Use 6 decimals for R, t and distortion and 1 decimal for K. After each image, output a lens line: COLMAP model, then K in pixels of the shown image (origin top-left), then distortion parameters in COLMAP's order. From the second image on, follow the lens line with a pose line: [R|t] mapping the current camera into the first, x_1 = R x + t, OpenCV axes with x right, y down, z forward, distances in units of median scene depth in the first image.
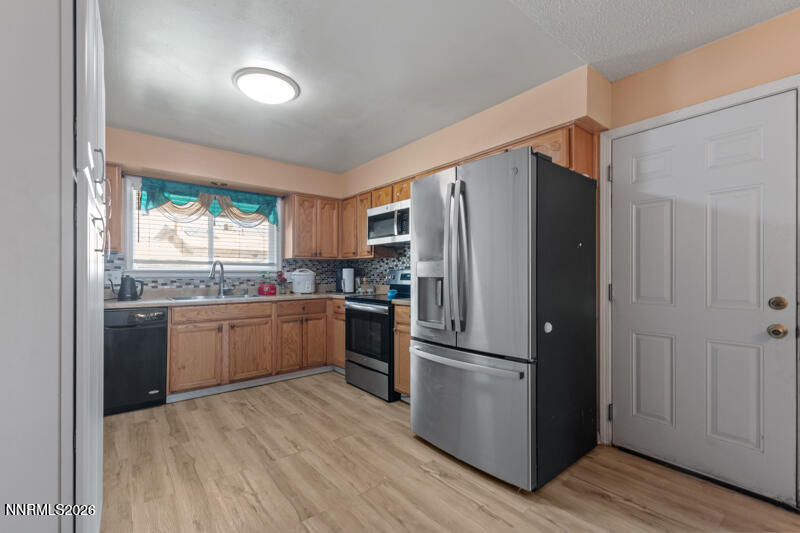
lens RADIAL K [[351.2, 0, 400.6], [0, 351.2, 272.1], [0, 0, 1]] dist [0.002822, -0.000398]
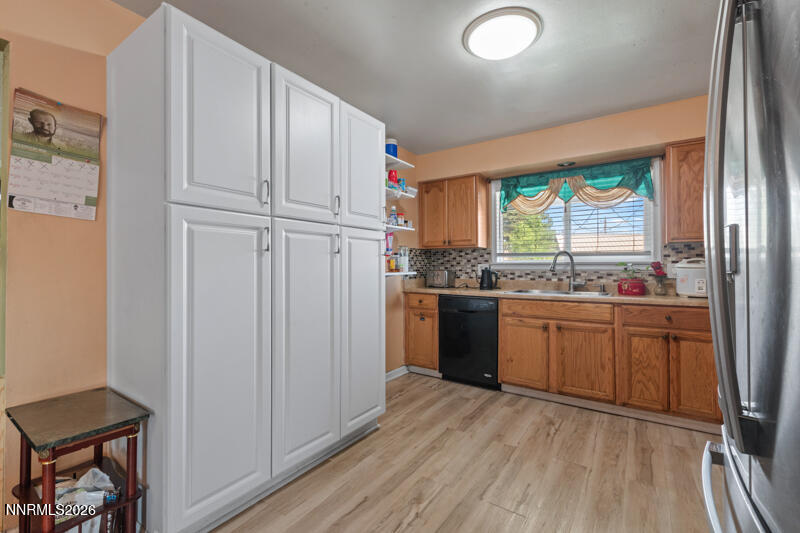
lens RADIAL K [[351.2, 0, 401.4], [0, 351.2, 262.5], [0, 0, 1]] dist [0.002822, -0.000398]
pose [[0.284341, -0.013263, -0.958632, 0.223017], [0.003344, 0.999912, -0.012842, 0.005767], [0.958718, 0.000446, 0.284360, 0.374498]]
